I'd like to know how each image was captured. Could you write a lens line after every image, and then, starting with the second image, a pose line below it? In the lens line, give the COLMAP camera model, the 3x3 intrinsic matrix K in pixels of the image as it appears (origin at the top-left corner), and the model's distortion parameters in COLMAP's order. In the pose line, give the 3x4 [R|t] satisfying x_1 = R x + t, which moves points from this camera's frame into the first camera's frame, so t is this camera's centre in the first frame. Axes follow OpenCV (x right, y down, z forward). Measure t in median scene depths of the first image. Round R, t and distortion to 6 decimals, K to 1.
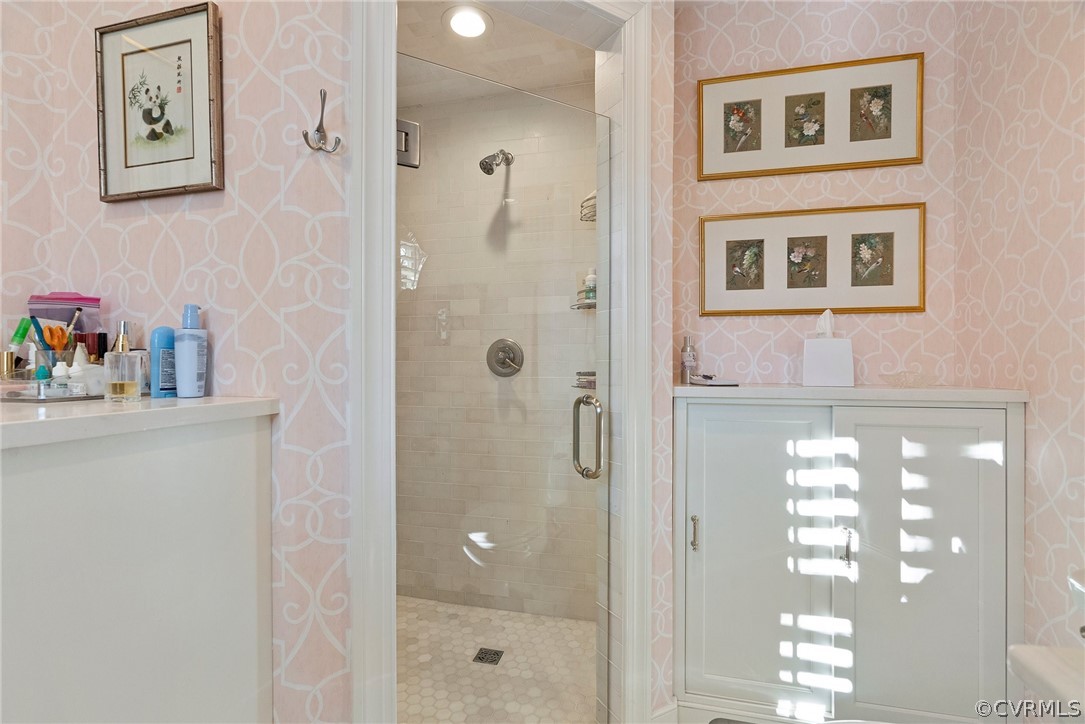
lens RADIAL K [[494.8, 0, 541.2], [0, 494.8, 361.9], [0, 0, 1]] dist [-0.007816, 0.001236]
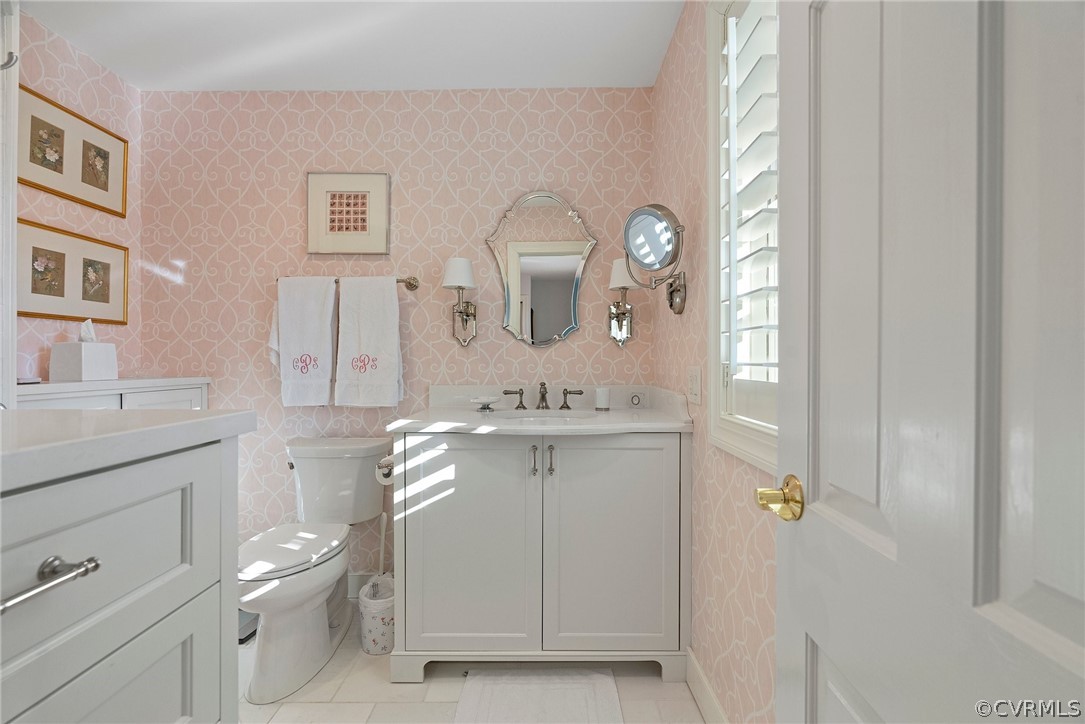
lens RADIAL K [[494.8, 0, 544.1], [0, 494.8, 359.3], [0, 0, 1]] dist [-0.007816, 0.001236]
pose [[-0.240856, 0.003922, 0.970553, -0.842645], [0.005623, 0.999981, -0.002645, 0.005010], [-0.970545, 0.004820, -0.240873, 0.180470]]
